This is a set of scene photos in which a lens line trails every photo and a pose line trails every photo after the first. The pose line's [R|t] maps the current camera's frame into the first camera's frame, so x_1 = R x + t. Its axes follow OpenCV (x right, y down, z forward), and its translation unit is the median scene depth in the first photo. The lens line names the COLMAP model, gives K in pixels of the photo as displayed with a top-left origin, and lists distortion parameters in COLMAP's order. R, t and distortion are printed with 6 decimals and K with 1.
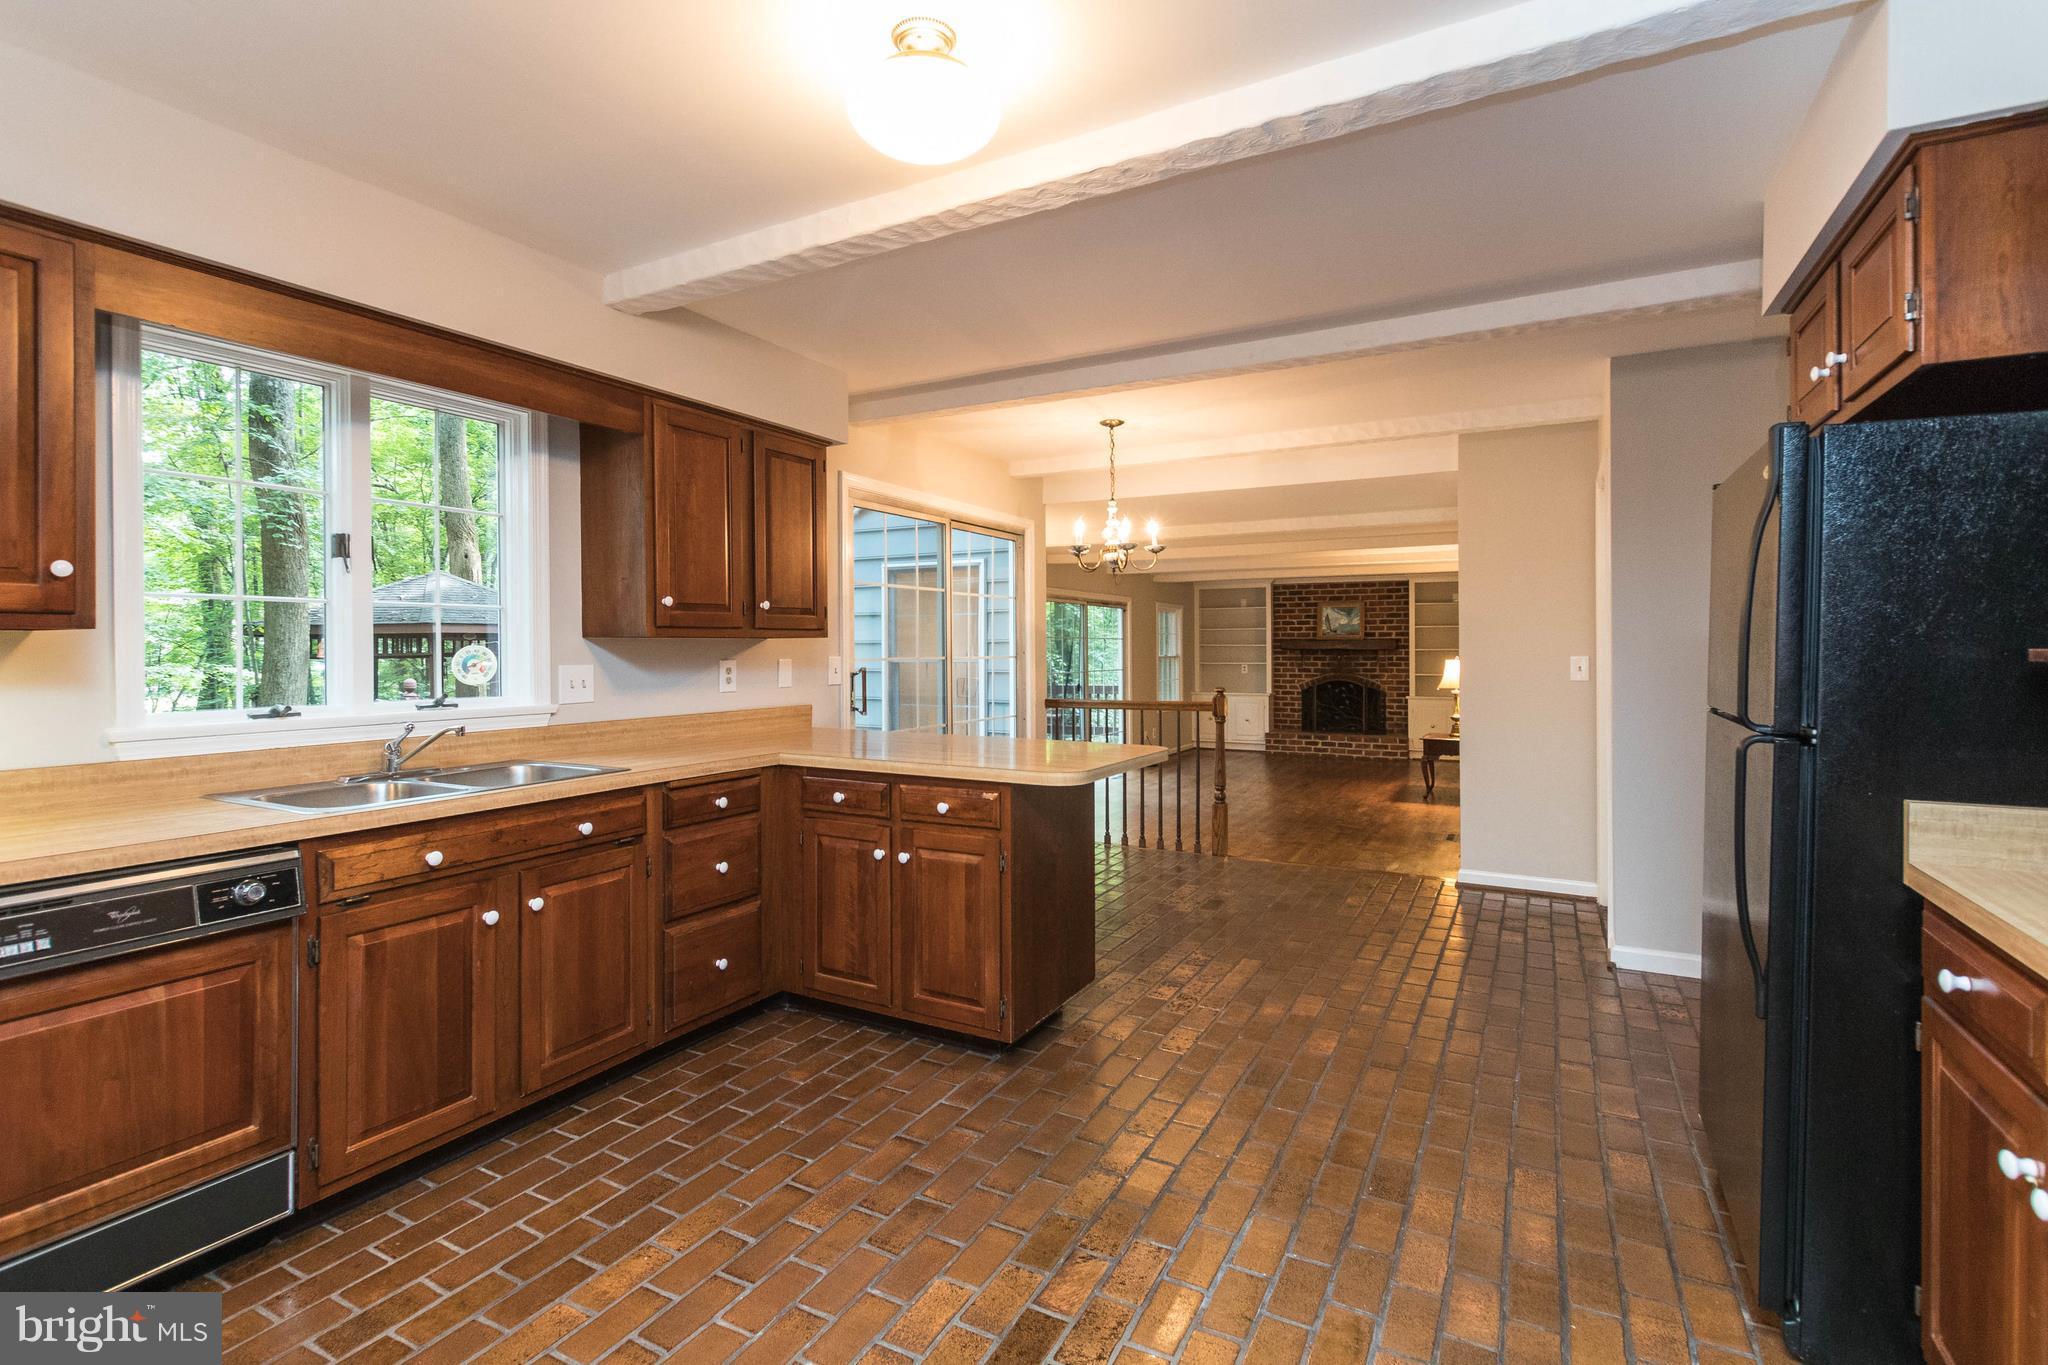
lens RADIAL K [[937.3, 0, 1062.1], [0, 937.3, 638.8], [0, 0, 1]] dist [0.001357, -0.000209]
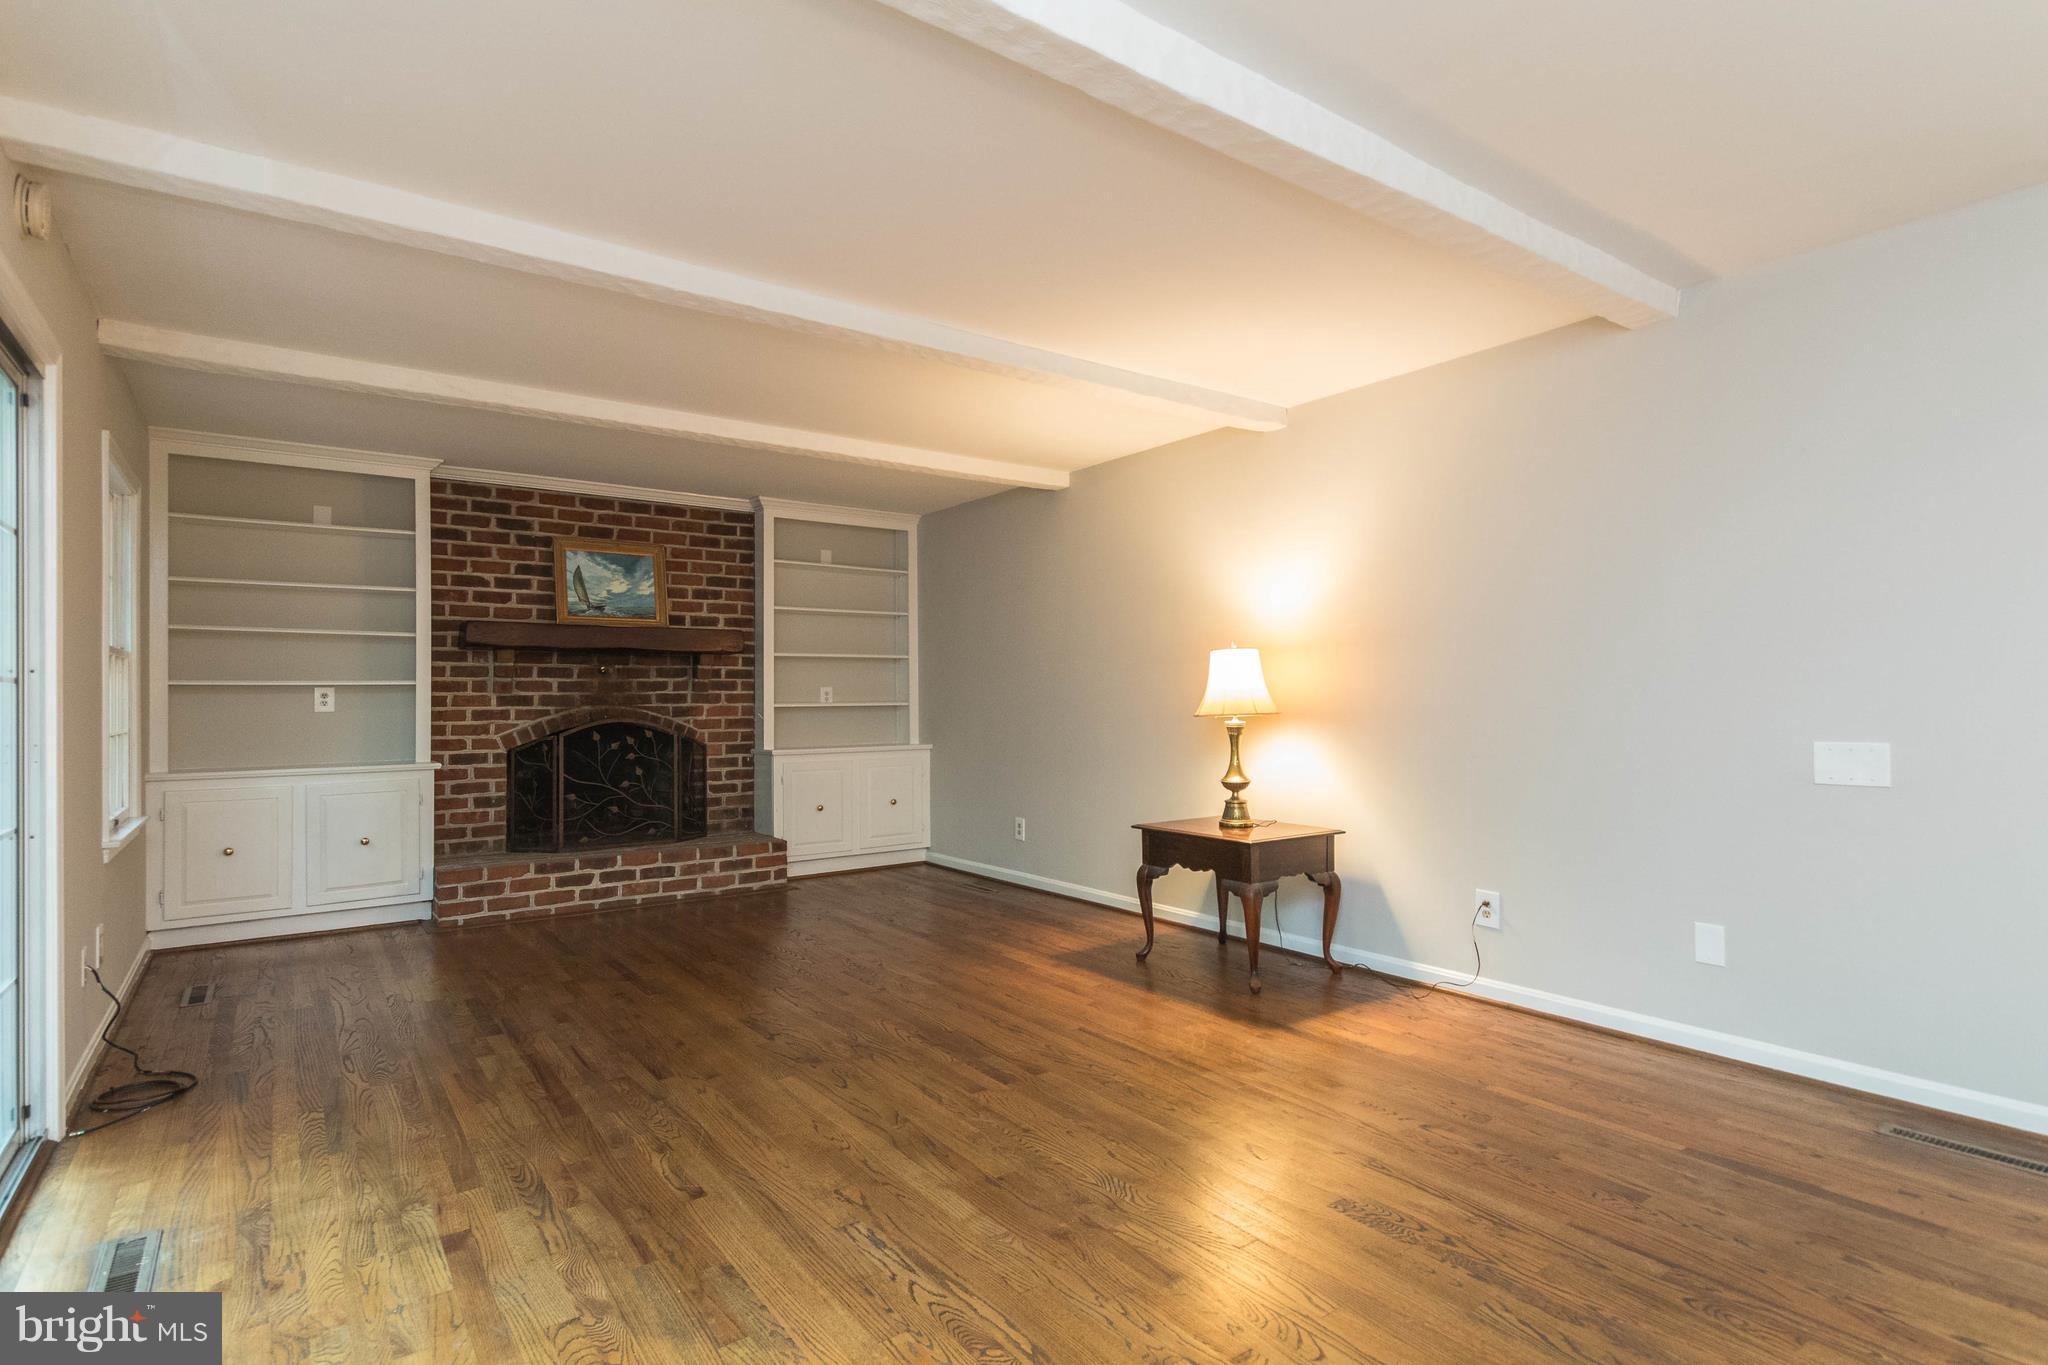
lens RADIAL K [[1008.1, 0, 1021.1], [0, 1008.1, 684.5], [0, 0, 1]] dist [0.008716, 0.000057]
pose [[0.469757, 0.011428, 0.882722, -0.025108], [-0.003427, 0.999932, -0.011122, 0.031709], [-0.882789, 0.002200, 0.469764, 0.618196]]
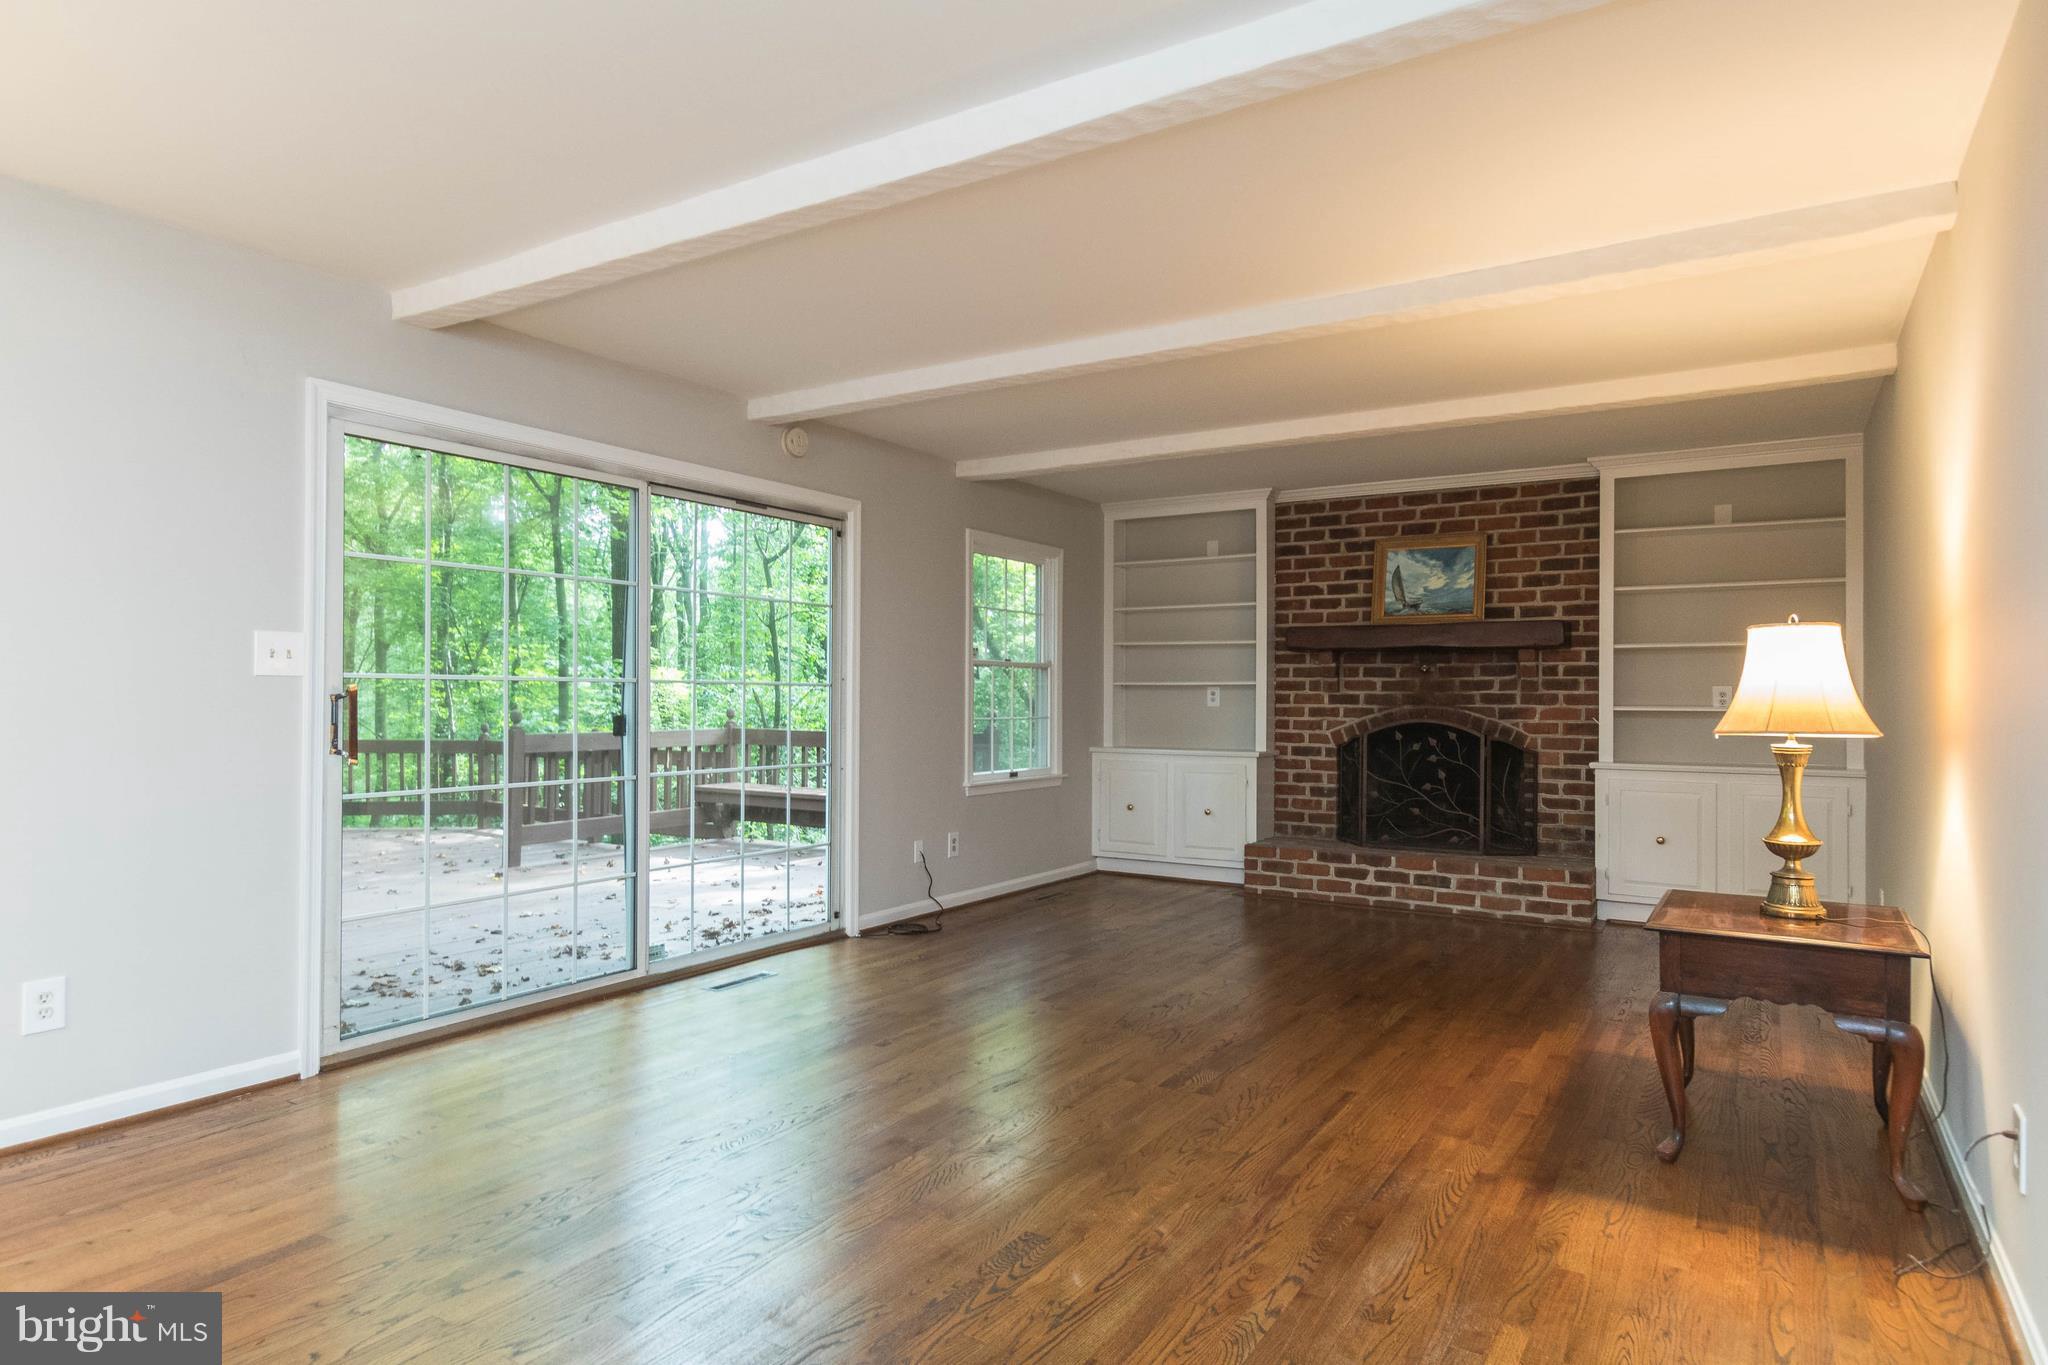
lens RADIAL K [[1166.9, 0, 1021.8], [0, 1166.9, 685.8], [0, 0, 1]] dist [-0.004138, -0.000241]
pose [[0.995025, 0.007534, -0.099345, 0.168855], [-0.007469, 0.999972, 0.001026, 0.028918], [0.099350, -0.000279, 0.995053, 0.464350]]
